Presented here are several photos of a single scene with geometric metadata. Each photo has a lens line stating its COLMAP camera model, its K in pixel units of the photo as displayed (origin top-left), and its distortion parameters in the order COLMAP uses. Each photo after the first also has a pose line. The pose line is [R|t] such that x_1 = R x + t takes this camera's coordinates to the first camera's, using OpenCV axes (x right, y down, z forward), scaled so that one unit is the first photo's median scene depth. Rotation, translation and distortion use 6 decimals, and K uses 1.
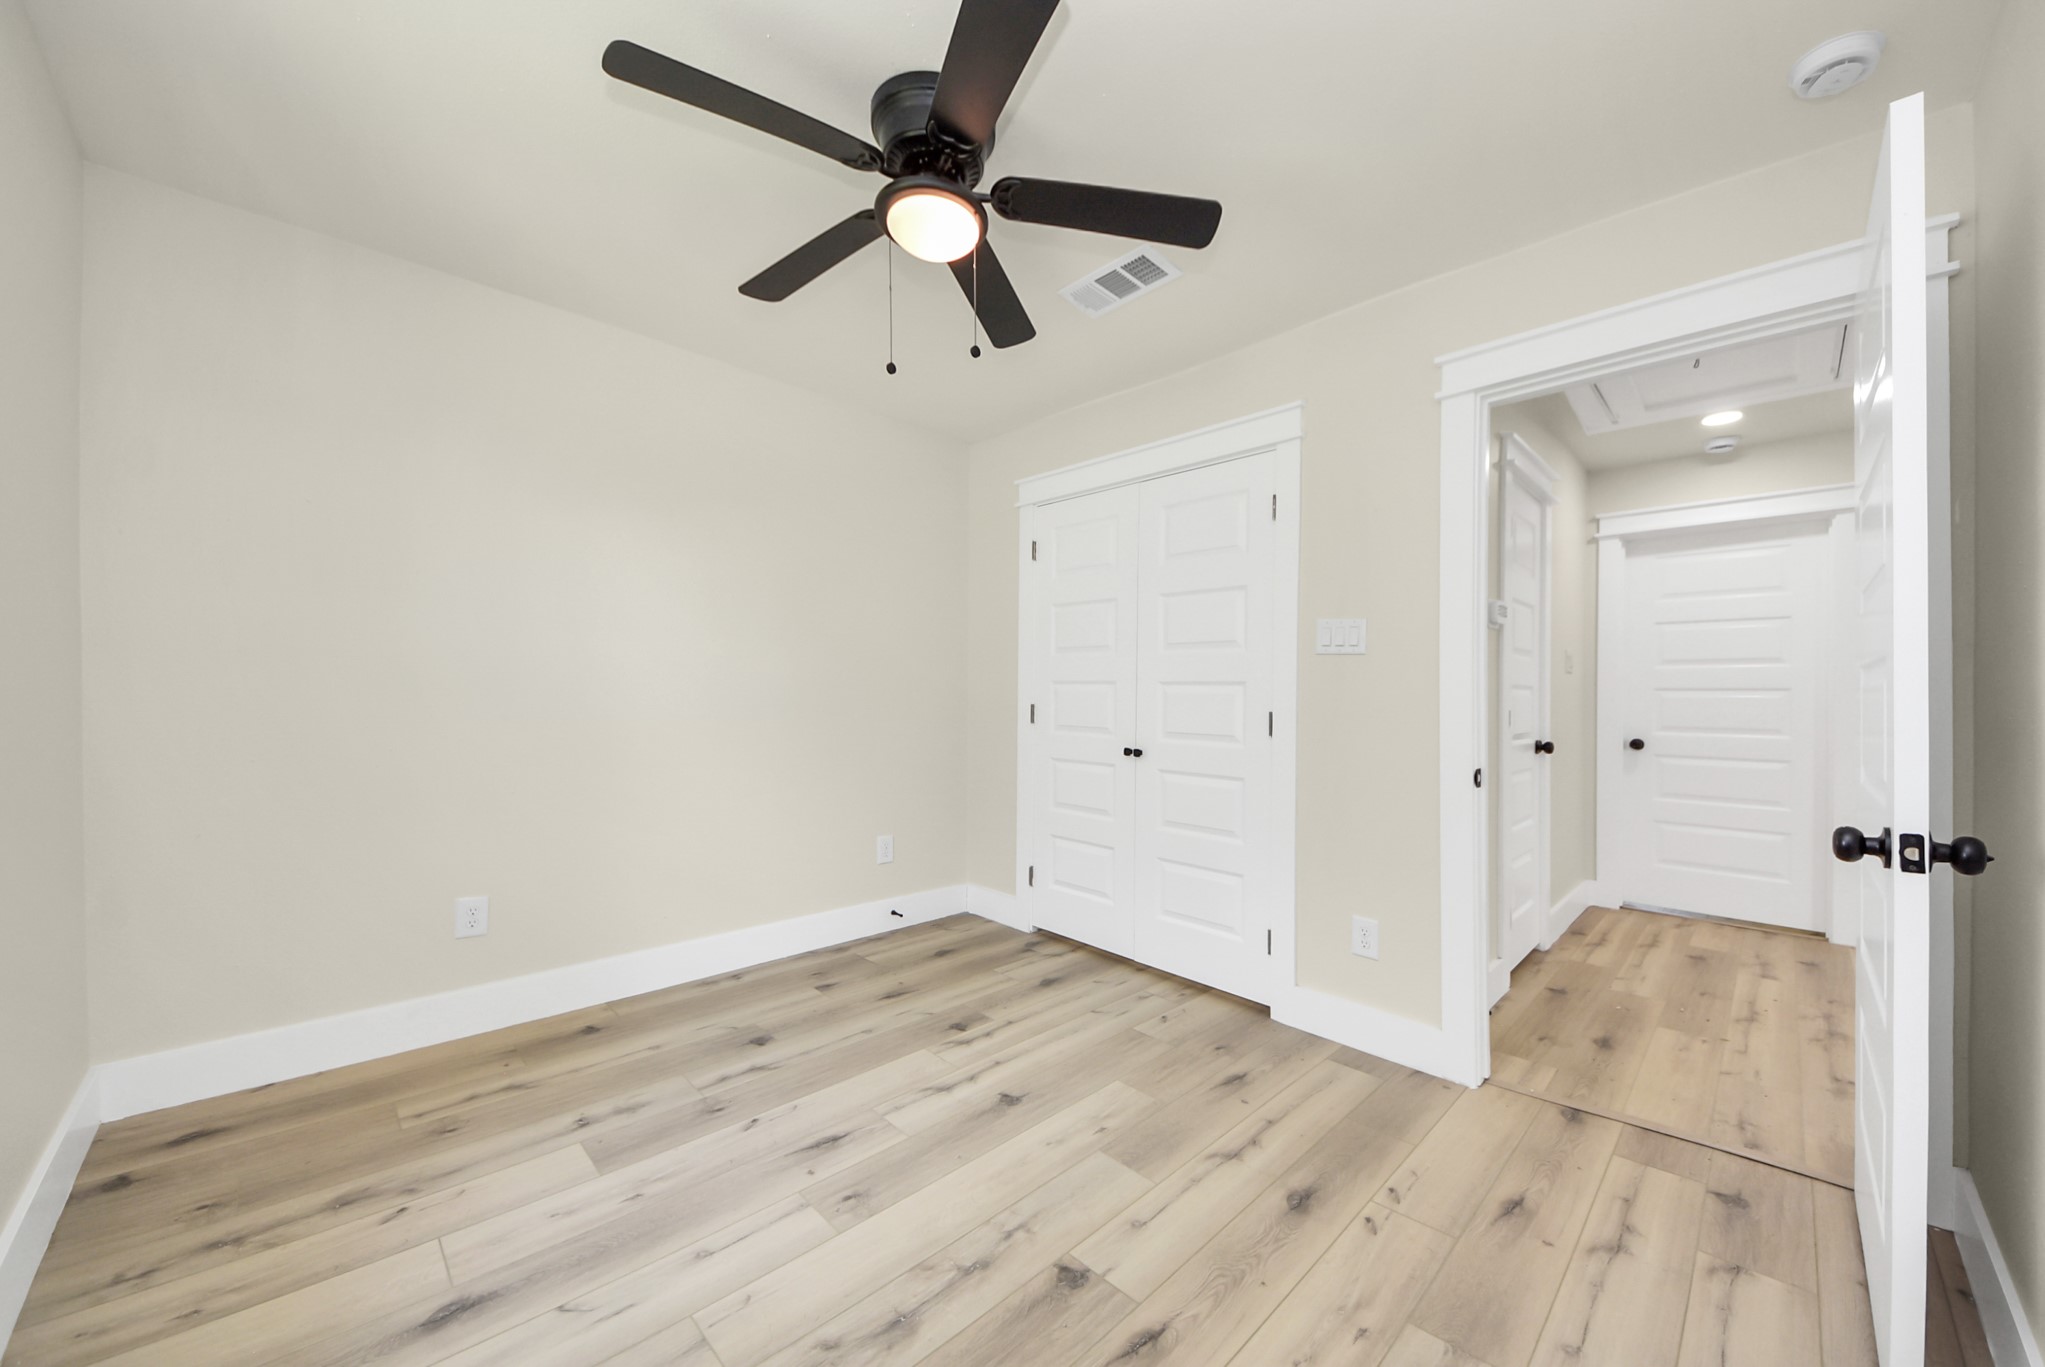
lens RADIAL K [[743.0, 0, 1029.1], [0, 743.0, 690.3], [0, 0, 1]] dist [0.075444, -0.033913]
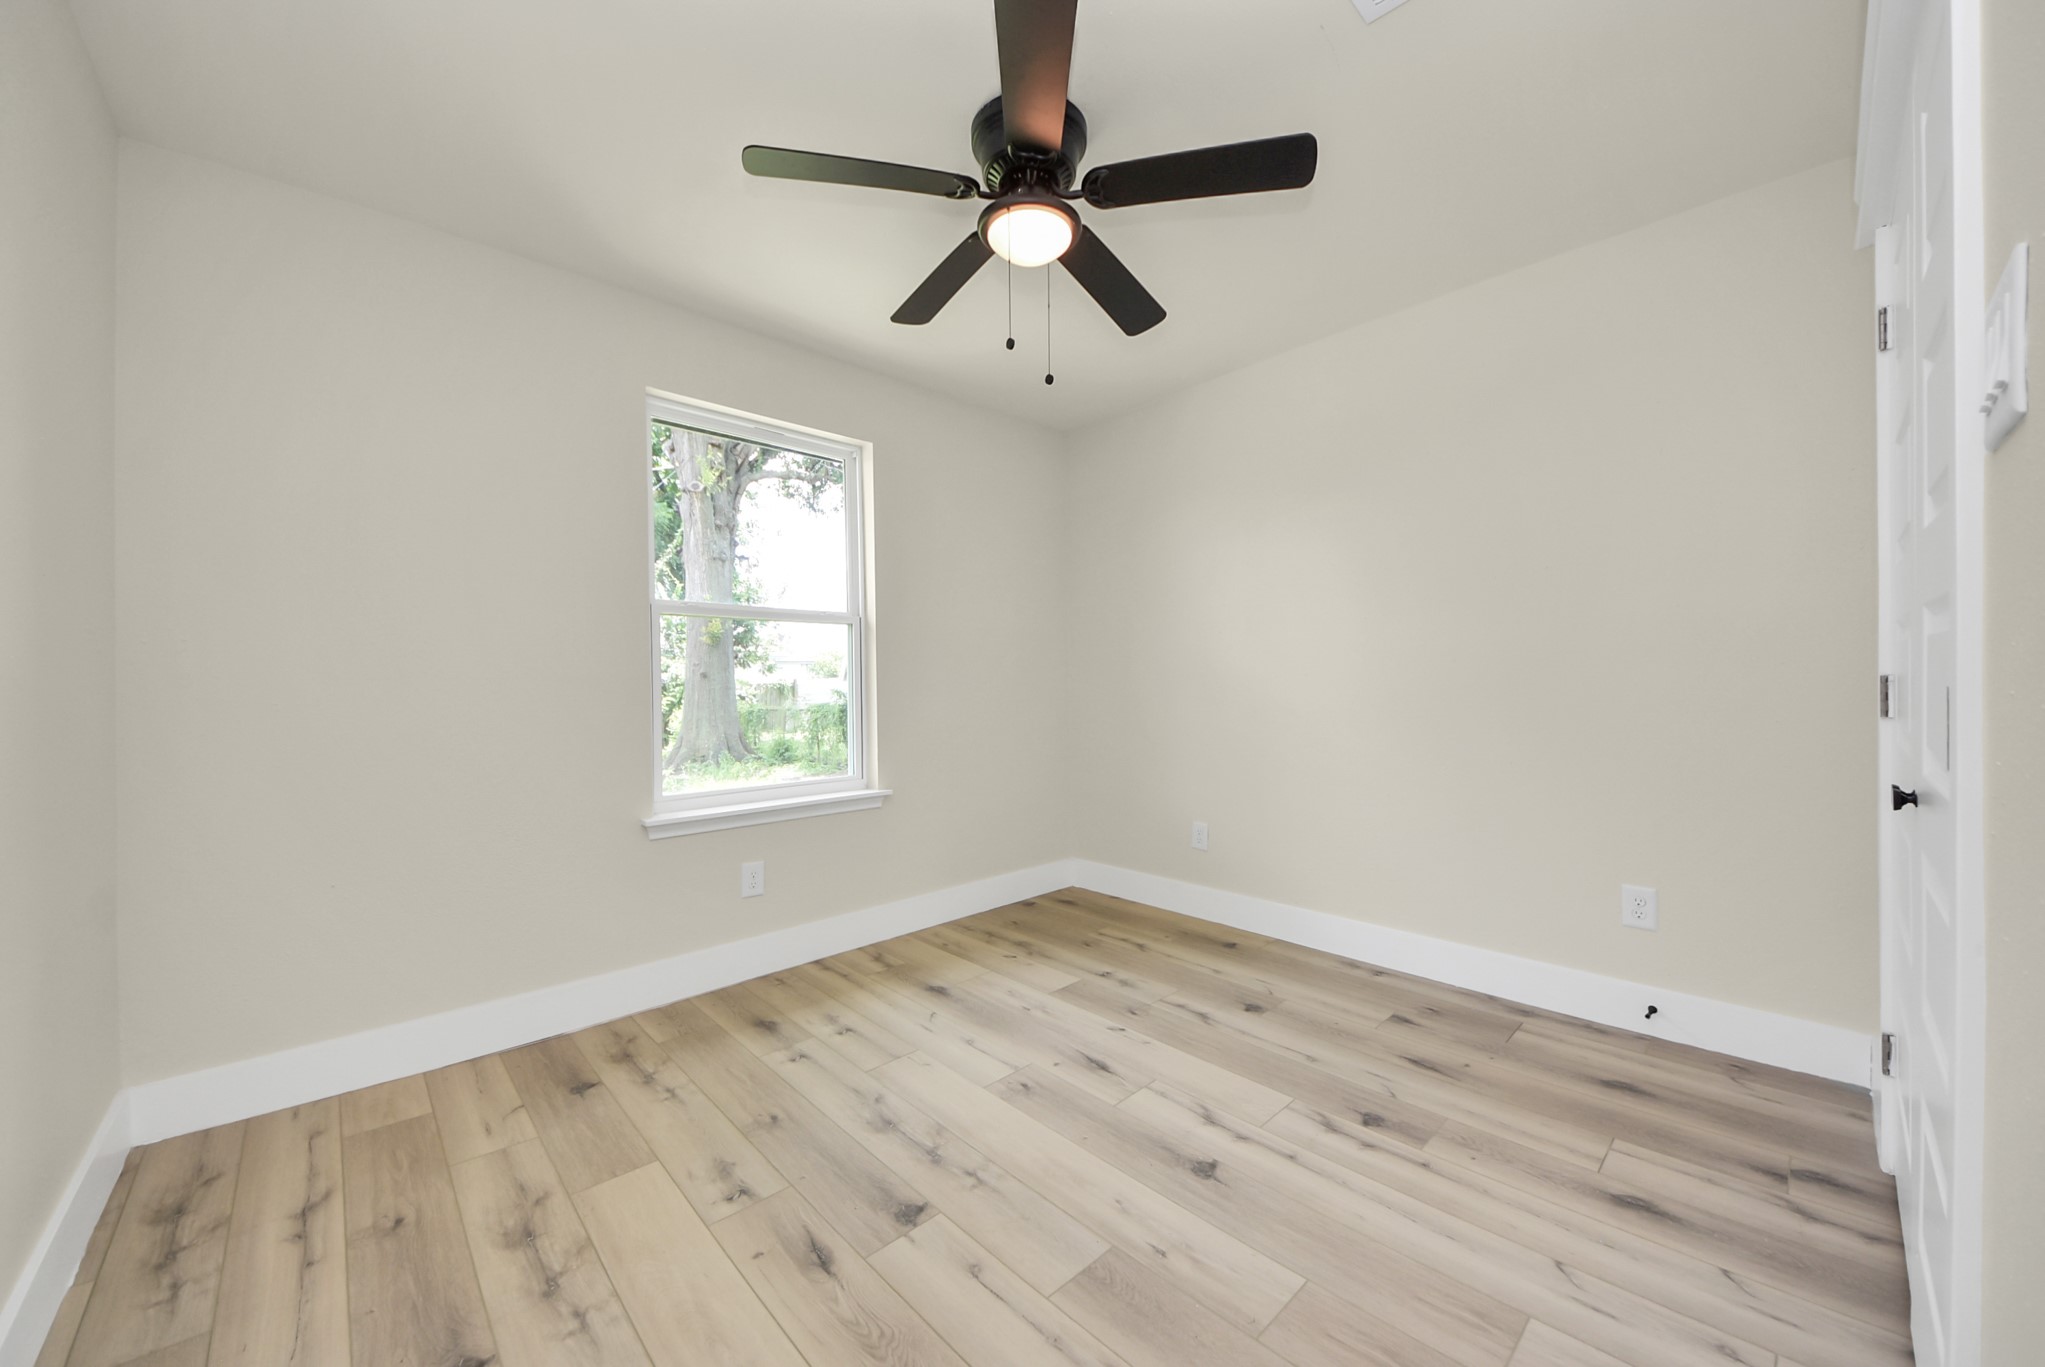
lens RADIAL K [[750.6, 0, 1033.0], [0, 750.6, 696.4], [0, 0, 1]] dist [0.031647, -0.017975]
pose [[-0.013816, -0.003478, -0.999899, 0.672442], [0.024962, 0.999681, -0.003822, 0.040950], [0.999593, -0.025012, -0.013724, 0.739057]]
